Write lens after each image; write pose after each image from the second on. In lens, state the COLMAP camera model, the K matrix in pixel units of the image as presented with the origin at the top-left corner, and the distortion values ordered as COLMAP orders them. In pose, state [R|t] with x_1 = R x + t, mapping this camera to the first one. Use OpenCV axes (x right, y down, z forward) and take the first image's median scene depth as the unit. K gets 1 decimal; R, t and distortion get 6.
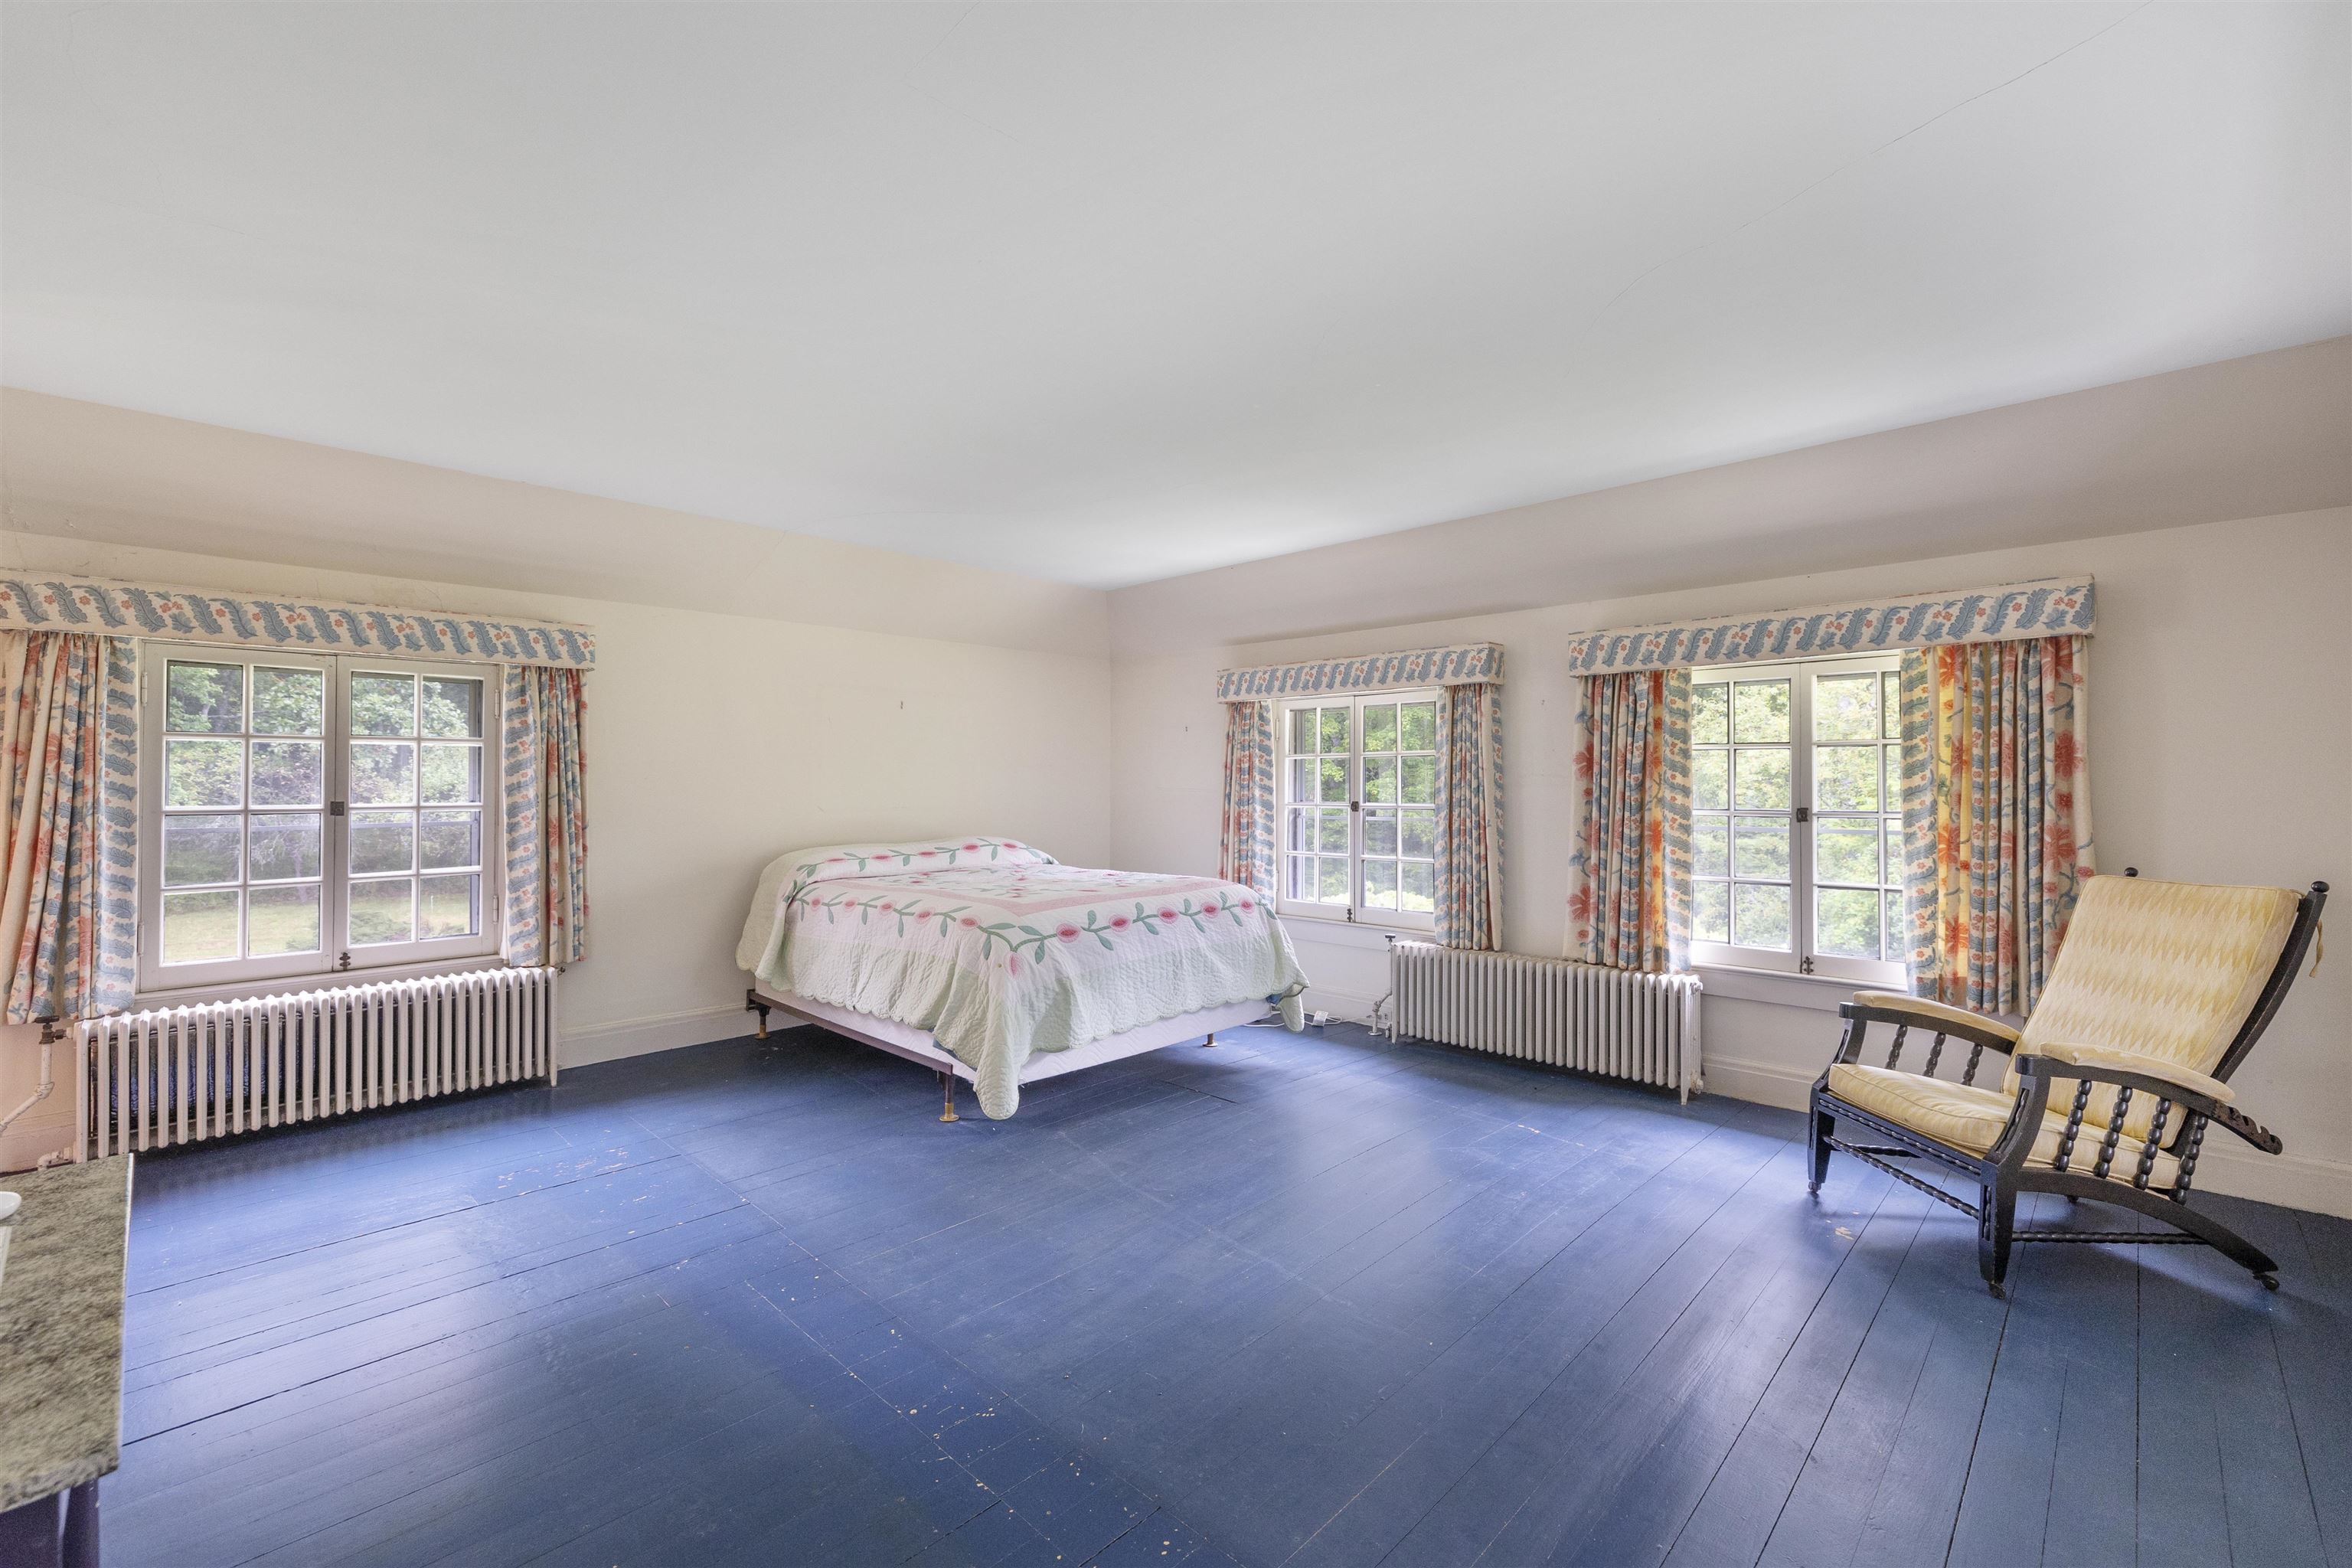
lens RADIAL K [[992.5, 0, 1164.0], [0, 992.5, 787.7], [0, 0, 1]] dist [-0.000460, -0.000221]
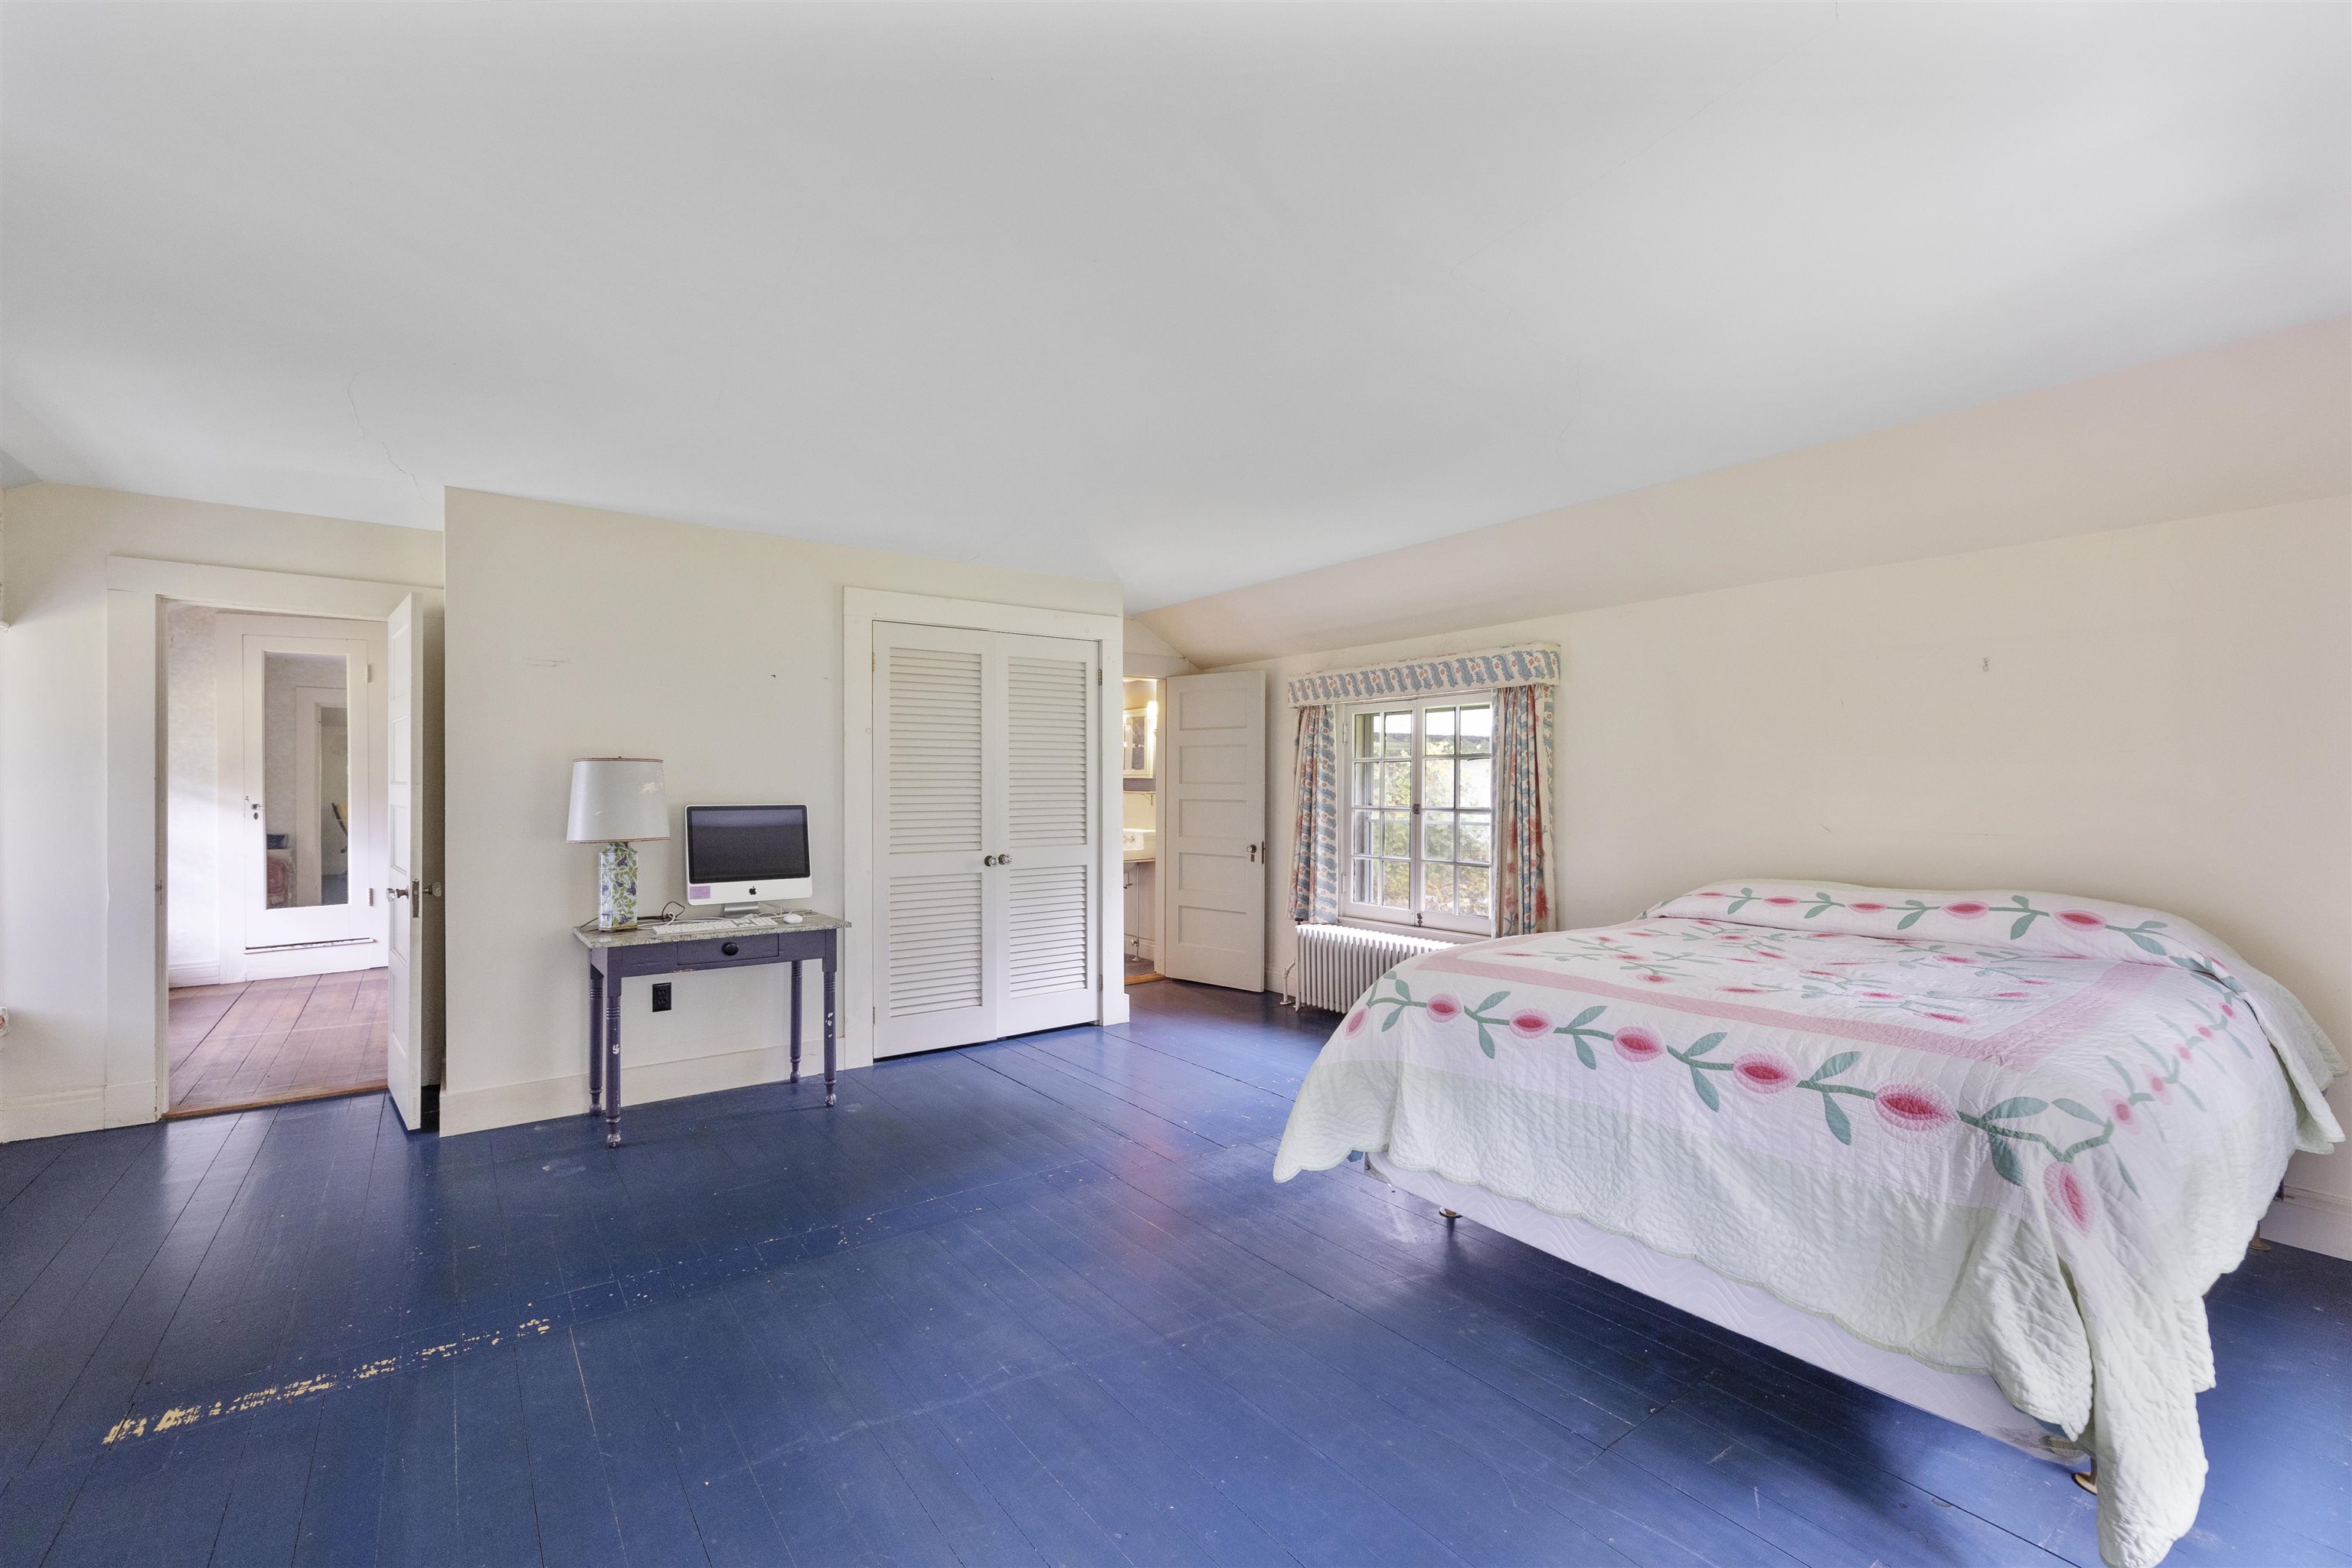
lens RADIAL K [[992.5, 0, 1165.8], [0, 992.5, 783.4], [0, 0, 1]] dist [-0.000460, -0.000221]
pose [[-0.155366, -0.001760, -0.987855, 0.582699], [-0.004874, 0.999988, -0.001015, -0.010889], [0.987845, 0.004657, -0.155373, 0.850498]]
